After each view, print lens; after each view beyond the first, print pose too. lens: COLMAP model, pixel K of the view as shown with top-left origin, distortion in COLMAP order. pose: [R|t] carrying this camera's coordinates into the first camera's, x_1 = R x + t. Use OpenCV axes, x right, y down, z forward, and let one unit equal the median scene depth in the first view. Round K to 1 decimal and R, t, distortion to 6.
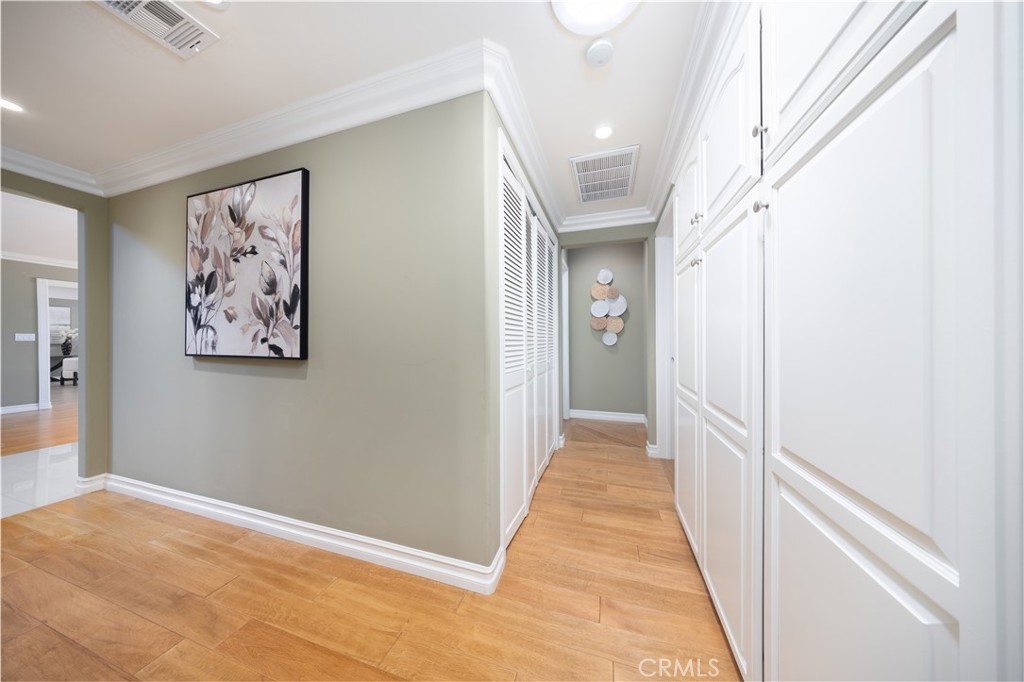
lens RADIAL K [[292.7, 0, 512.7], [0, 292.7, 334.3], [0, 0, 1]] dist [-0.001704, -0.000099]
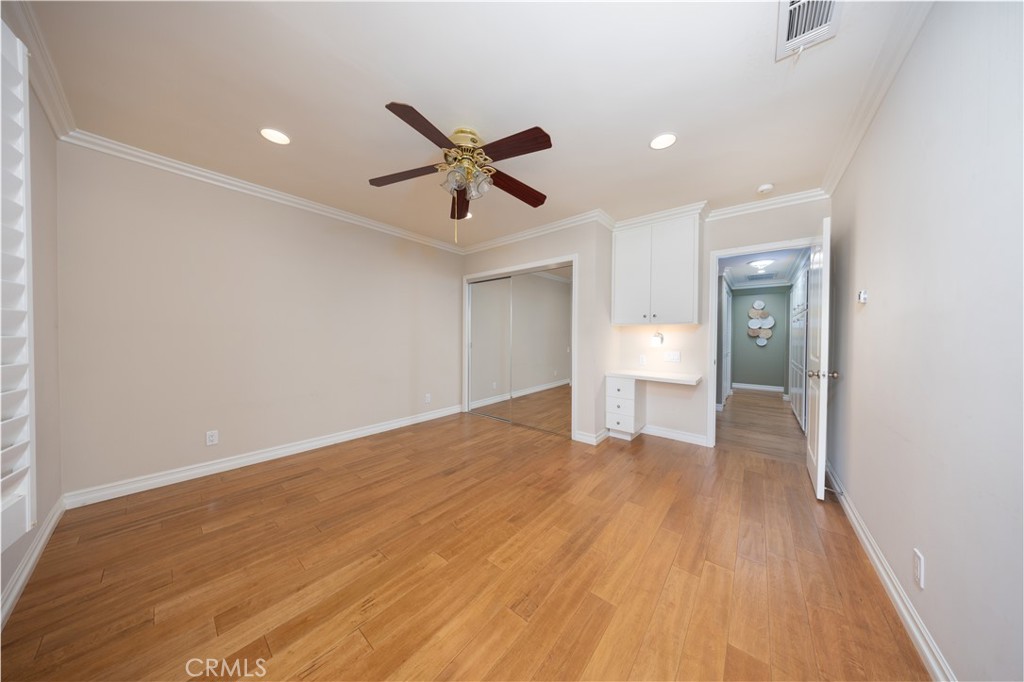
lens RADIAL K [[292.7, 0, 513.5], [0, 292.7, 341.9], [0, 0, 1]] dist [-0.001704, -0.000099]
pose [[0.924739, 0.015338, -0.380293, -0.366611], [-0.013219, 0.999879, 0.008181, 0.024858], [0.380373, -0.002538, 0.924830, -1.152433]]
